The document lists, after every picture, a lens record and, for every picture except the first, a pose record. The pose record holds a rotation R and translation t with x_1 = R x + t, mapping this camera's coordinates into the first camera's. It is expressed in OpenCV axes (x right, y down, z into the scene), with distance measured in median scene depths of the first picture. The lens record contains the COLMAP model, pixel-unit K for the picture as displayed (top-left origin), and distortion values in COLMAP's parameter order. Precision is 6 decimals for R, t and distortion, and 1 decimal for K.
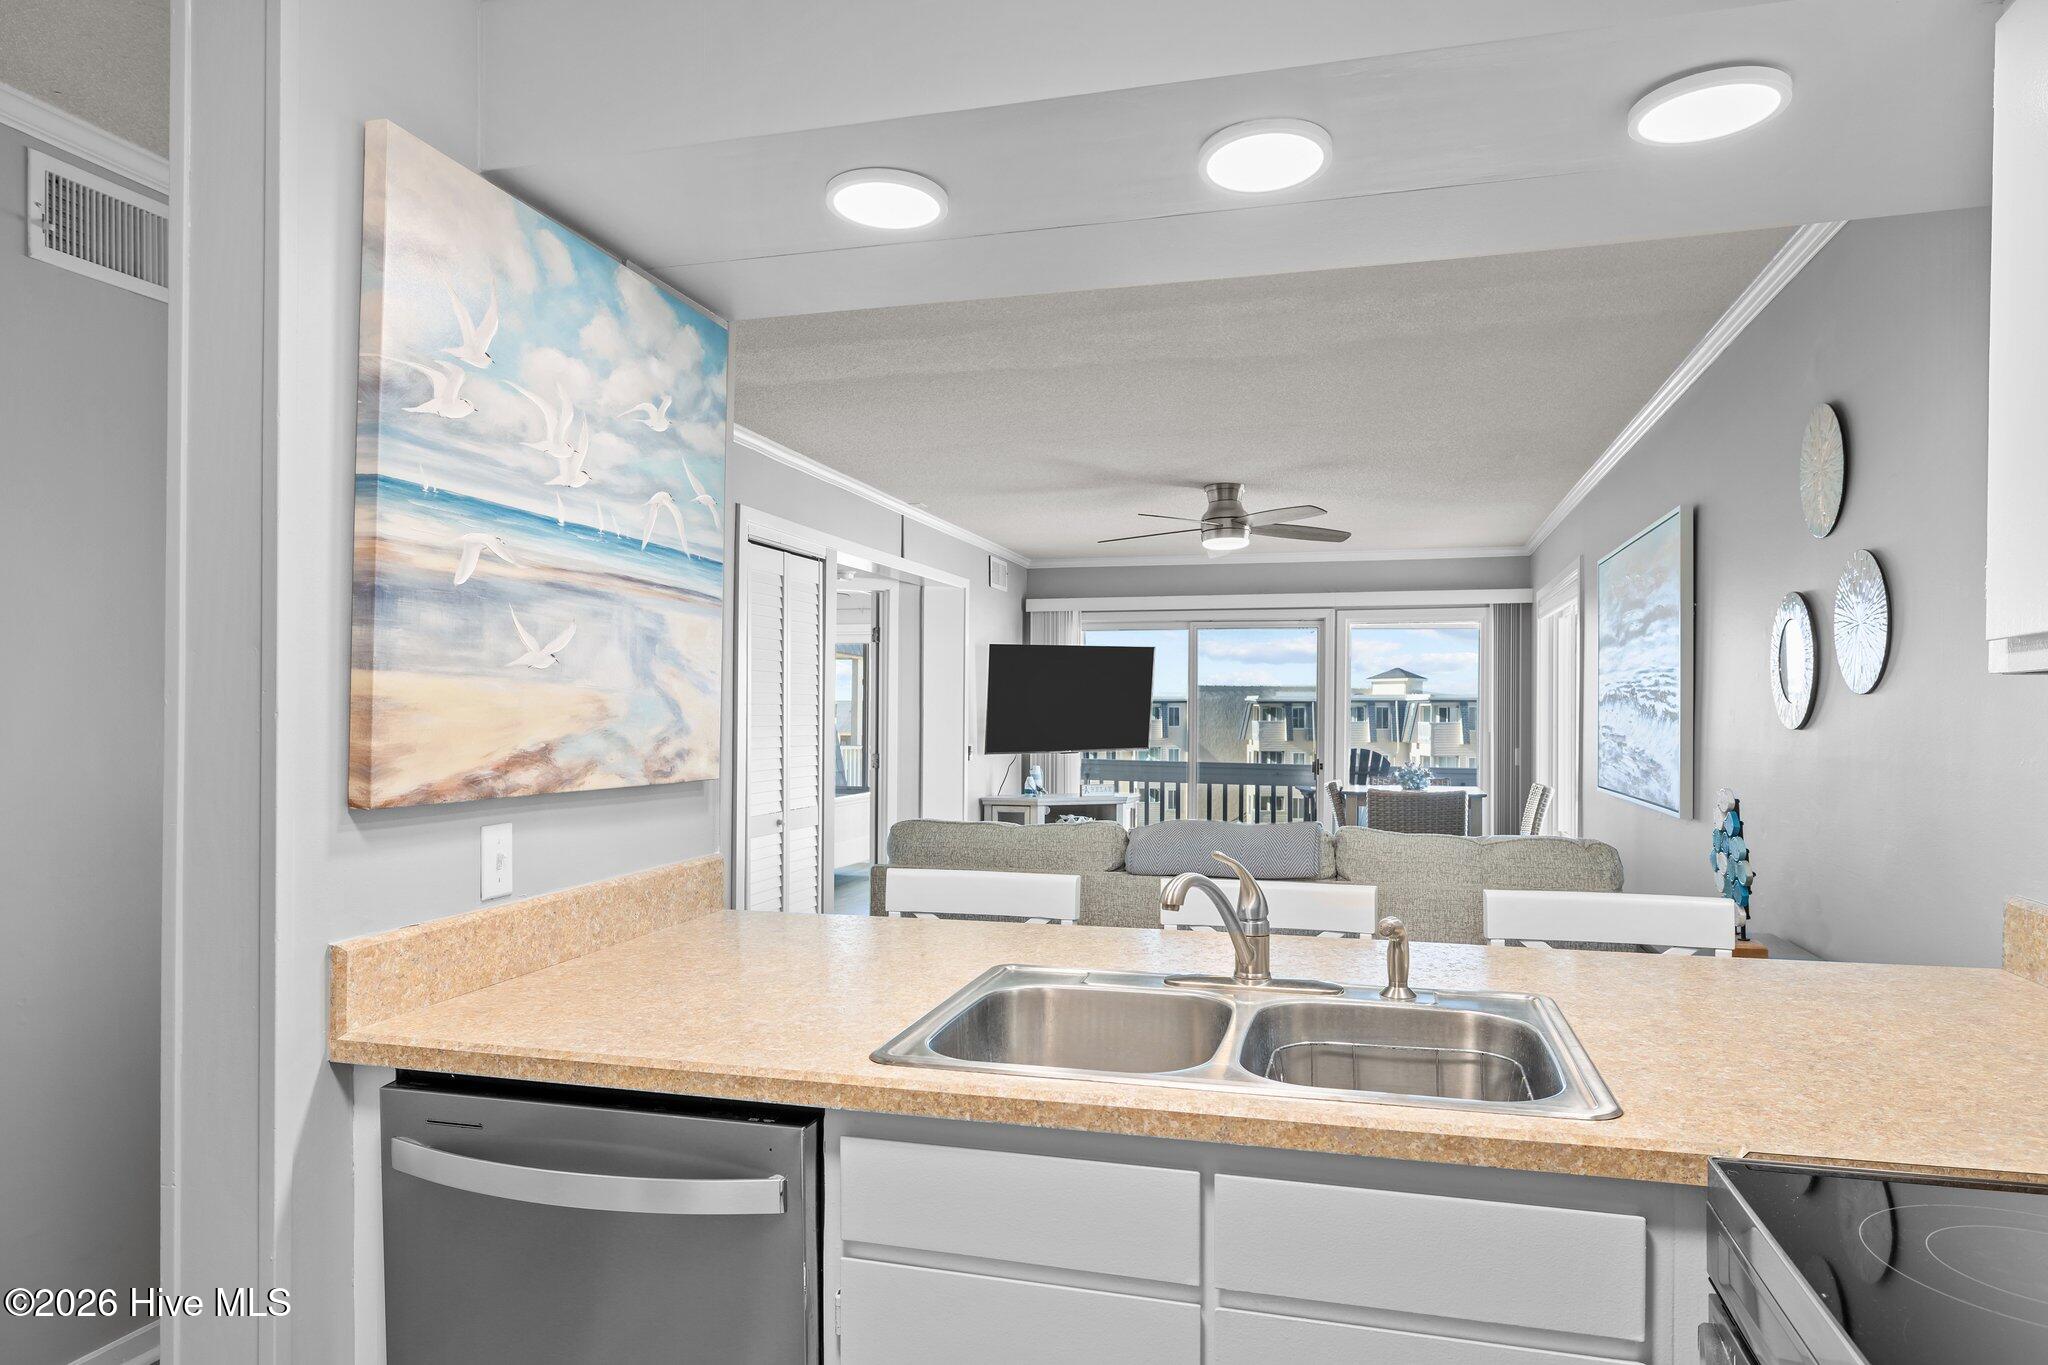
lens RADIAL K [[1248.4, 0, 1018.3], [0, 1248.4, 713.2], [0, 0, 1]] dist [0.000601, -0.000312]
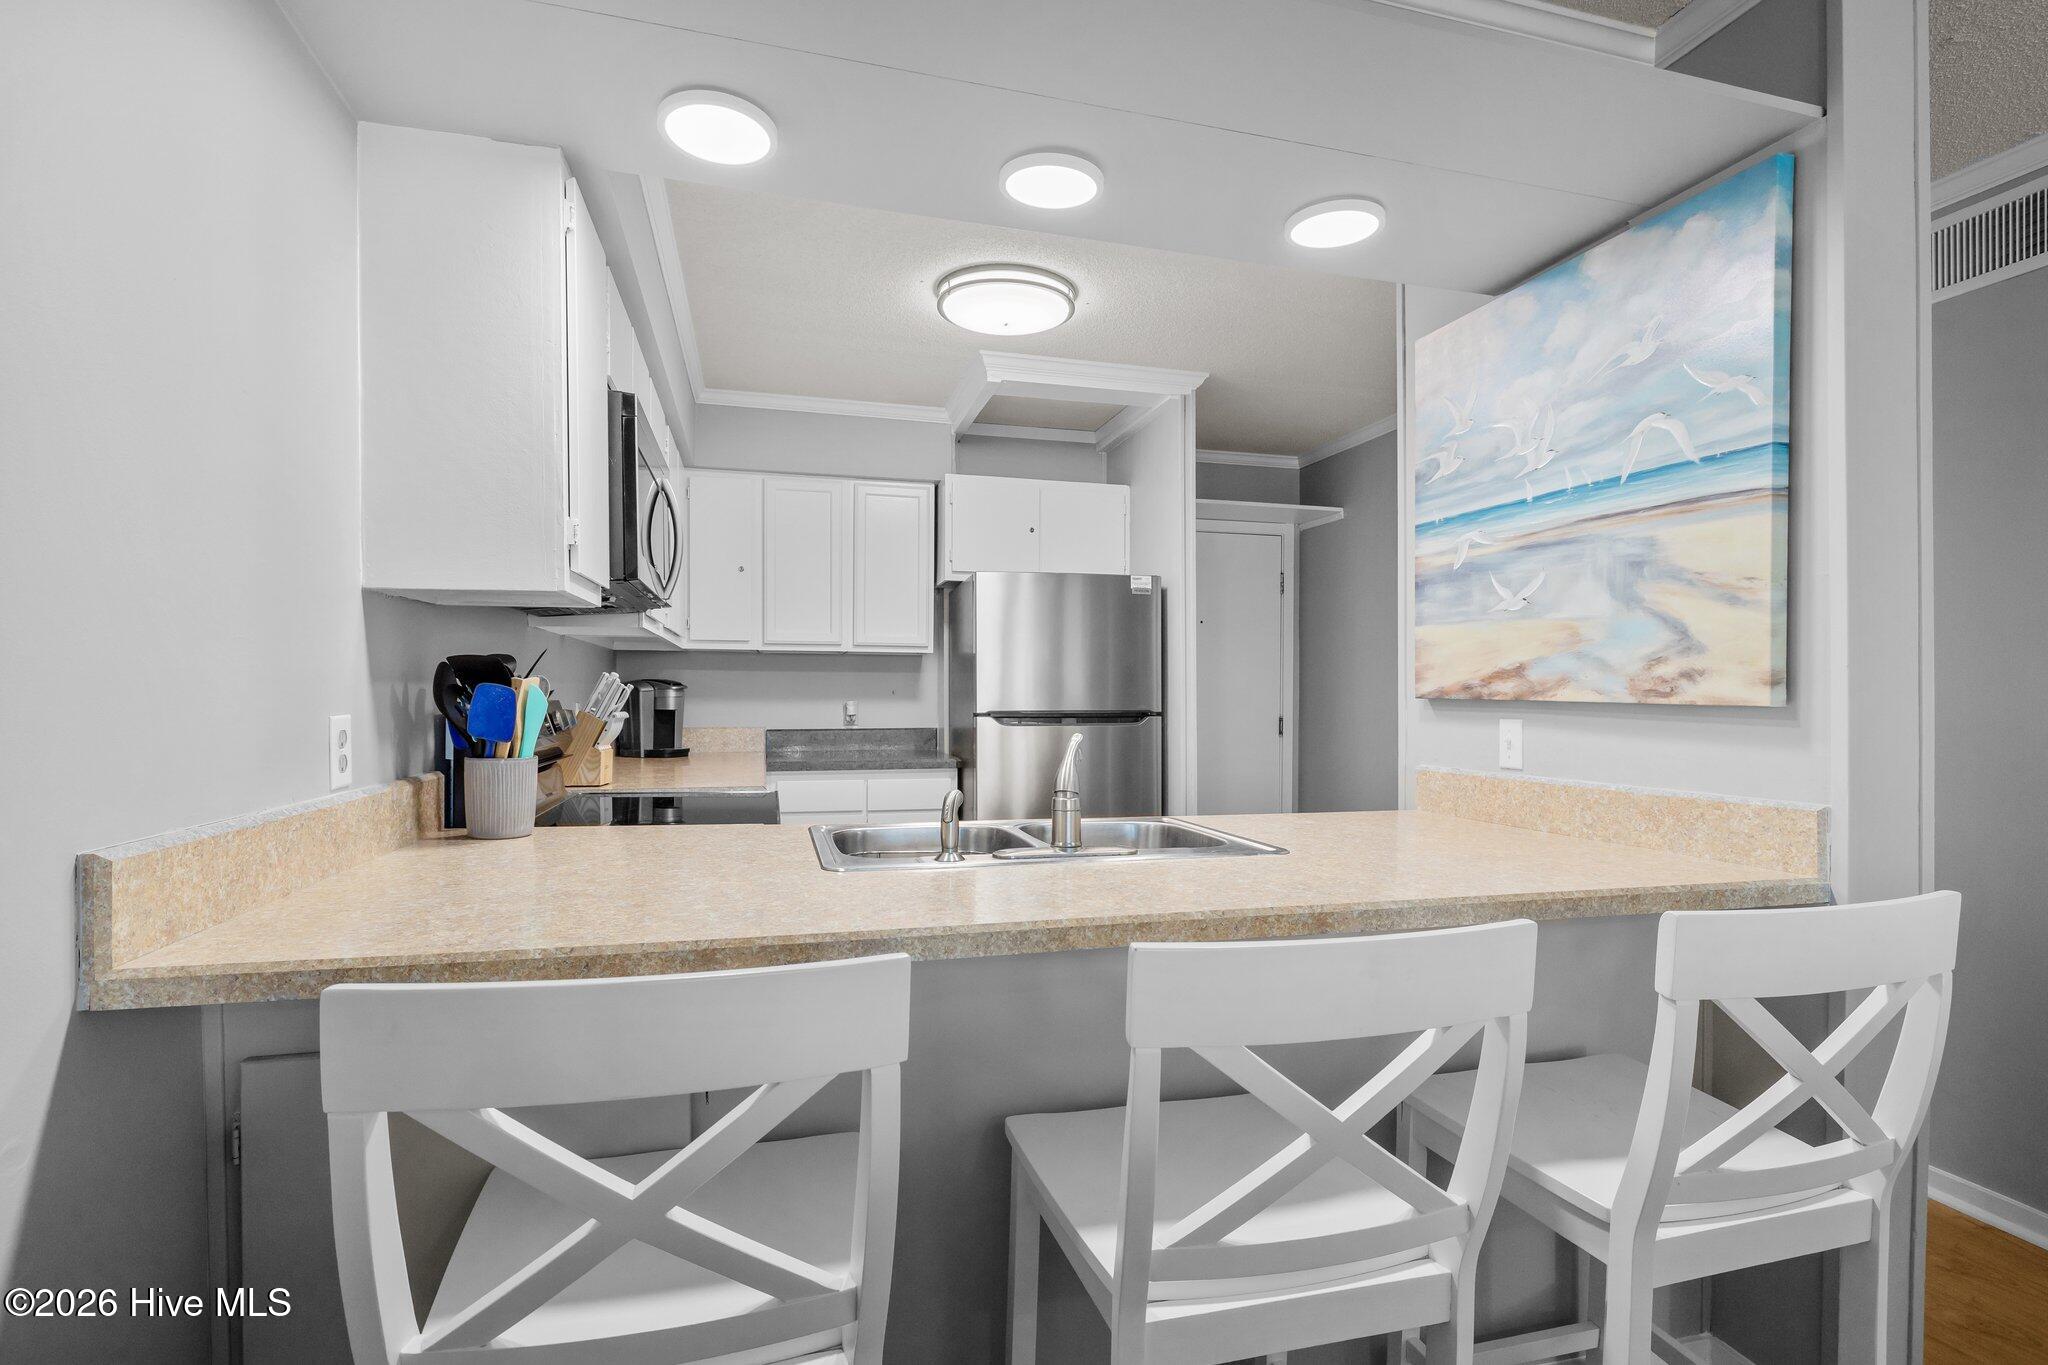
lens RADIAL K [[960.8, 0, 1020.5], [0, 960.8, 701.2], [0, 0, 1]] dist [-0.000999, -0.000285]
pose [[-0.860419, -0.004227, -0.509570, 0.547170], [-0.010656, 0.999896, 0.009698, 0.052451], [0.509476, 0.013775, -0.860375, 1.396108]]
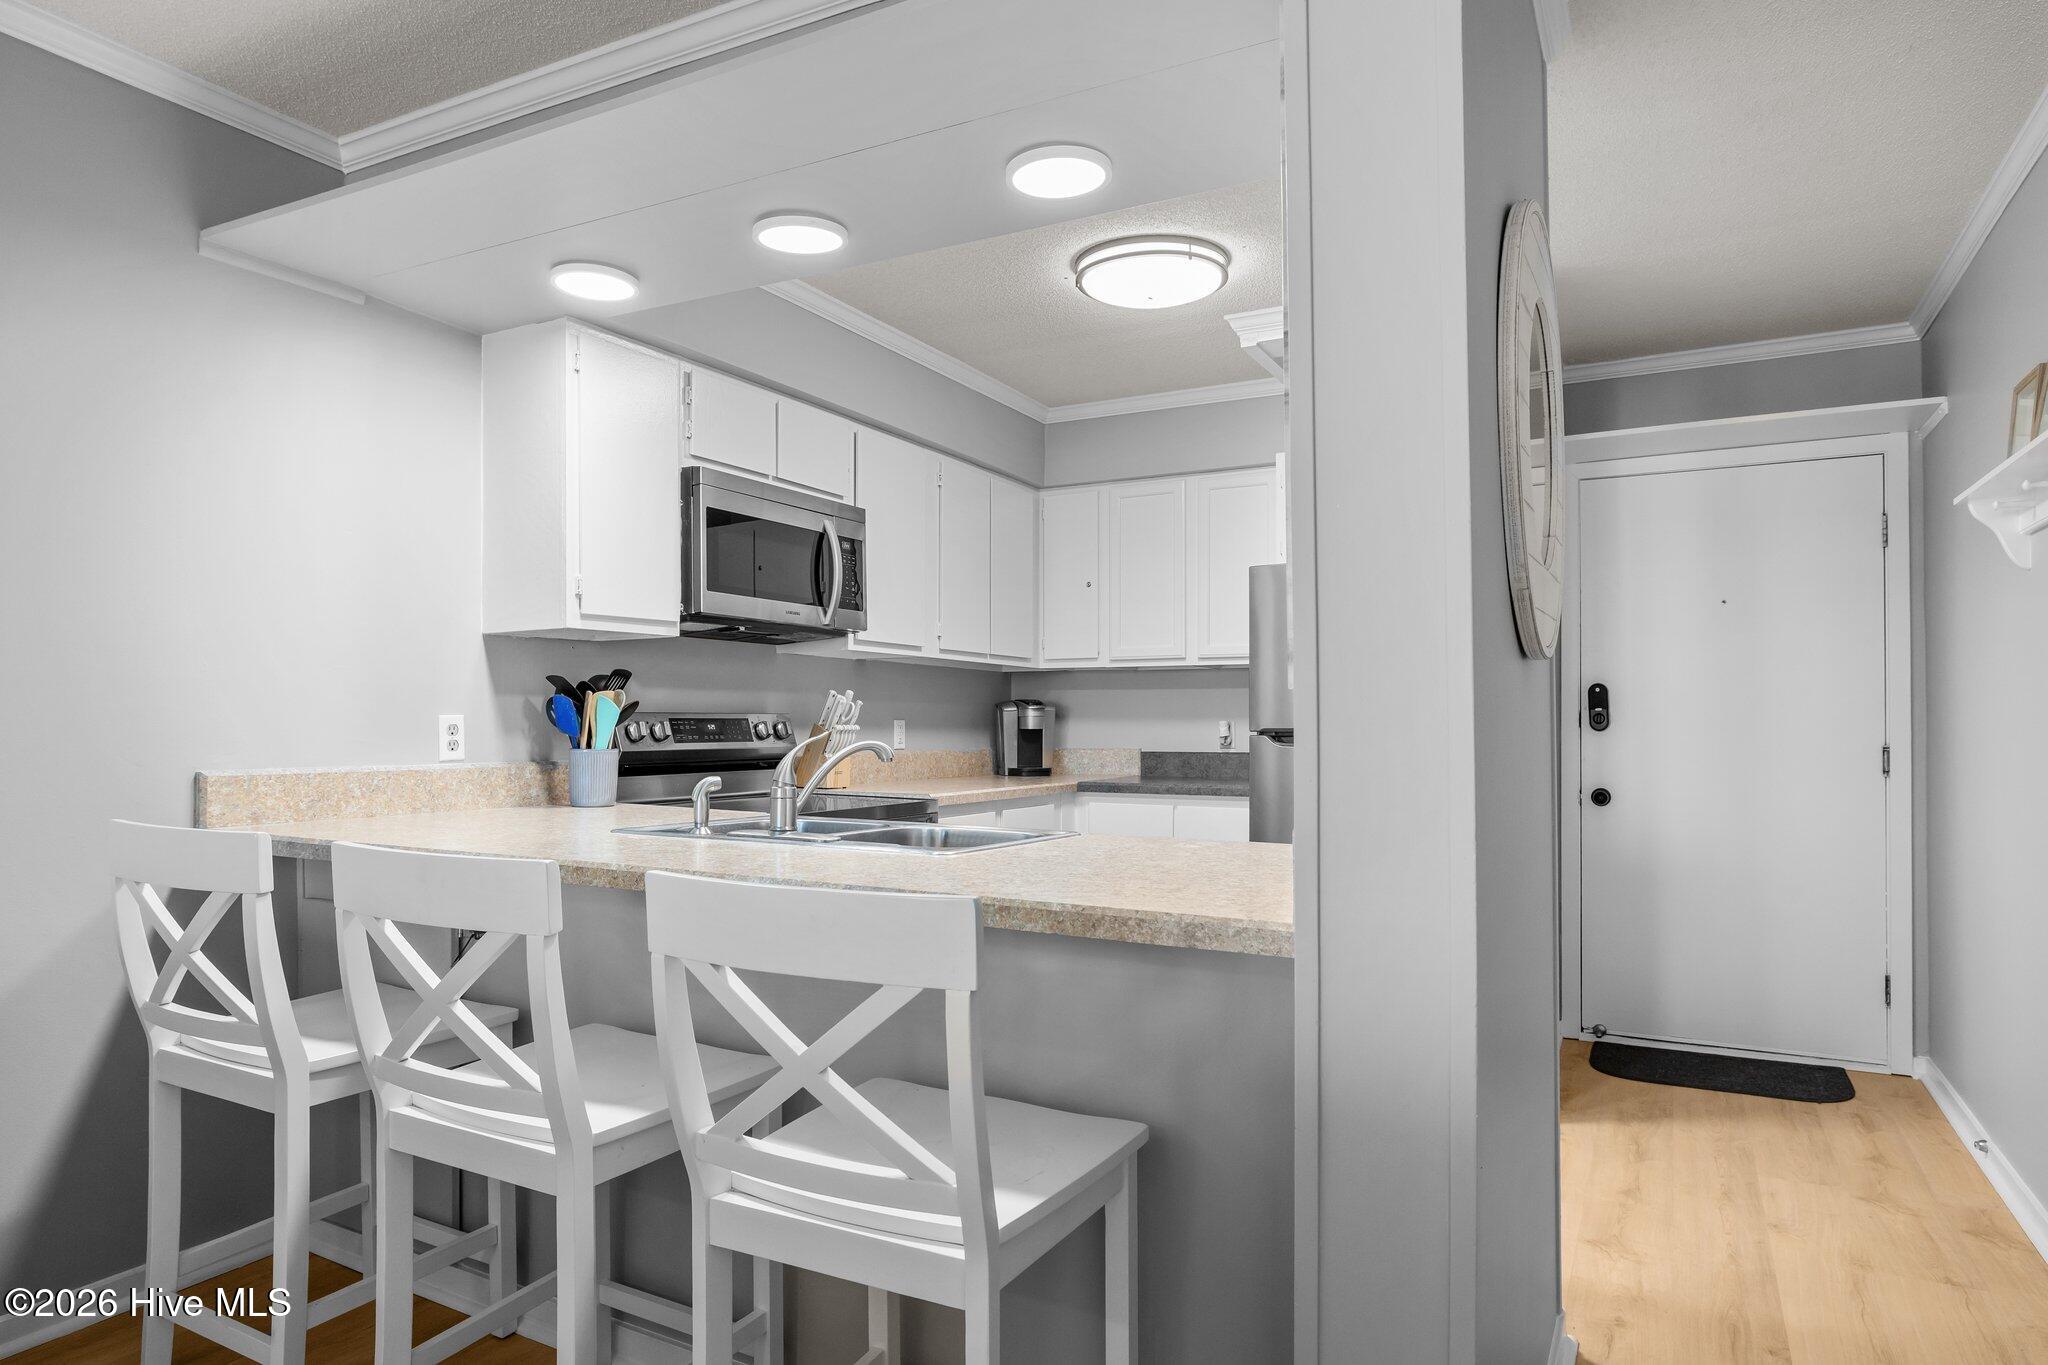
lens RADIAL K [[1192.1, 0, 1024.2], [0, 1192.1, 715.0], [0, 0, 1]] dist [-0.002932, -0.000913]
pose [[-0.975479, -0.005082, 0.220035, -0.265595], [-0.006106, 0.999973, -0.003974, 0.074152], [-0.220009, -0.005220, -0.975484, 1.717471]]
